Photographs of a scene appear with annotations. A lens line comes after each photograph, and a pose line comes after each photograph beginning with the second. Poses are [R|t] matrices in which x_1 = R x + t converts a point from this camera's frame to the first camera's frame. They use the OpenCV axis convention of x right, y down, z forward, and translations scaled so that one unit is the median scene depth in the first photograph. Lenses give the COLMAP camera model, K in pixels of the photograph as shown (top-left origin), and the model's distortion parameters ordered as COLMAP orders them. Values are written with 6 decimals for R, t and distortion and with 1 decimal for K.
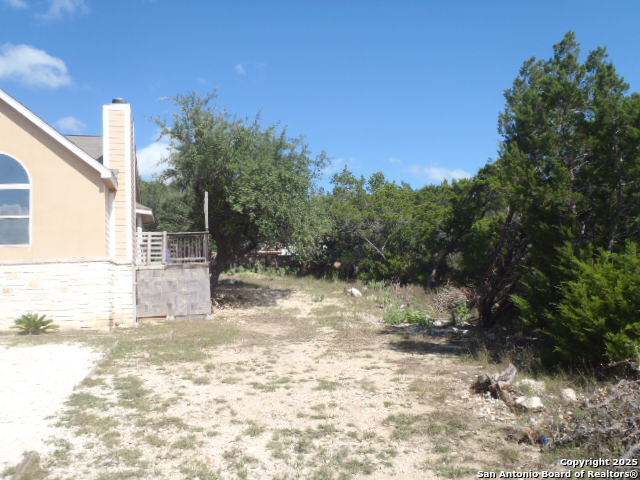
lens RADIAL K [[533.1, 0, 325.7], [0, 533.1, 239.9], [0, 0, 1]] dist [-0.059981, 0.044004]
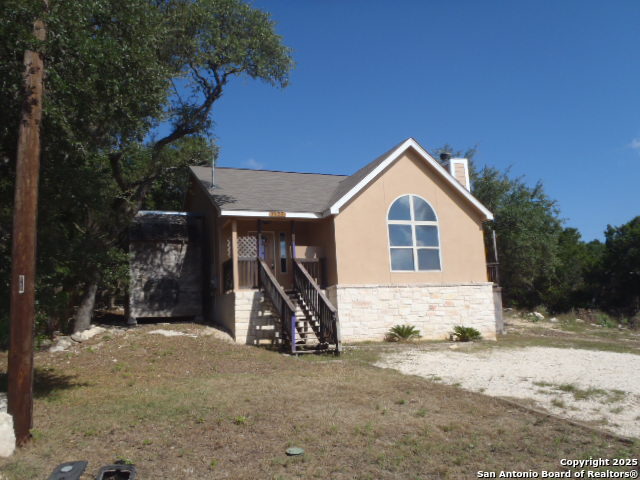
lens RADIAL K [[531.1, 0, 320.0], [0, 531.1, 240.0], [0, 0, 1]] dist [-0.063965, 0.044170]
pose [[0.994444, 0.029925, 0.100920, -0.783268], [-0.023981, 0.997934, -0.059611, 0.014619], [-0.102495, 0.056860, 0.993107, -0.177056]]
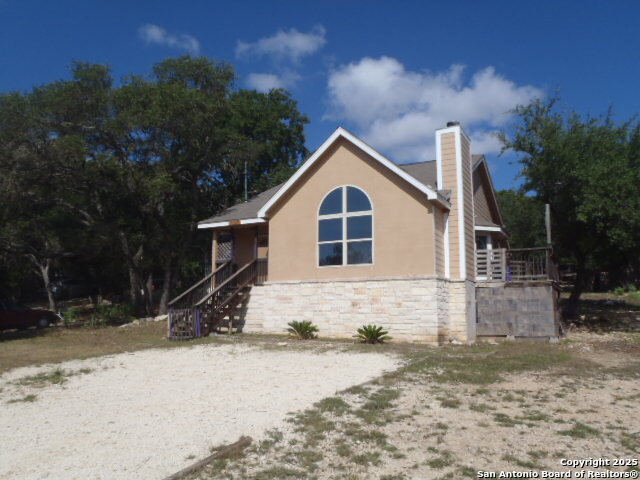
lens RADIAL K [[538.3, 0, 320.0], [0, 538.3, 240.0], [0, 0, 1]] dist [-0.061625, -0.000629]
pose [[0.731893, -0.044015, -0.679997, 0.117957], [0.022291, 0.998924, -0.040667, 0.001389], [0.681055, 0.014606, 0.732086, 0.055923]]
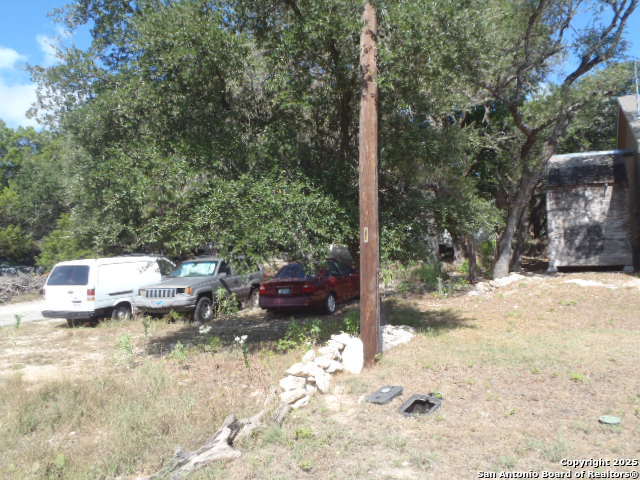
lens RADIAL K [[531.1, 0, 320.0], [0, 531.1, 240.0], [0, 0, 1]] dist [-0.063965, 0.044170]
pose [[0.755979, 0.006704, -0.654562, -0.720390], [0.023670, 0.999014, 0.037569, 0.015112], [0.654168, -0.043894, 0.755075, -0.159508]]
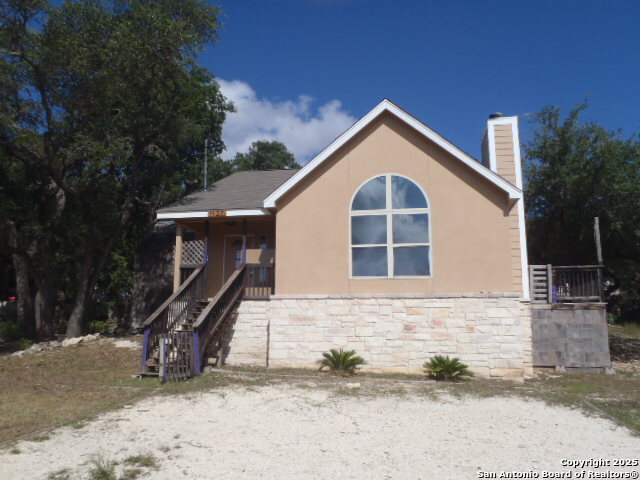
lens RADIAL K [[531.1, 0, 320.0], [0, 531.1, 240.0], [0, 0, 1]] dist [-0.063965, 0.044170]
pose [[0.905786, -0.018786, -0.423319, -0.283302], [-0.016691, 0.996660, -0.079943, 0.018199], [0.423407, 0.079477, 0.902447, 0.091596]]
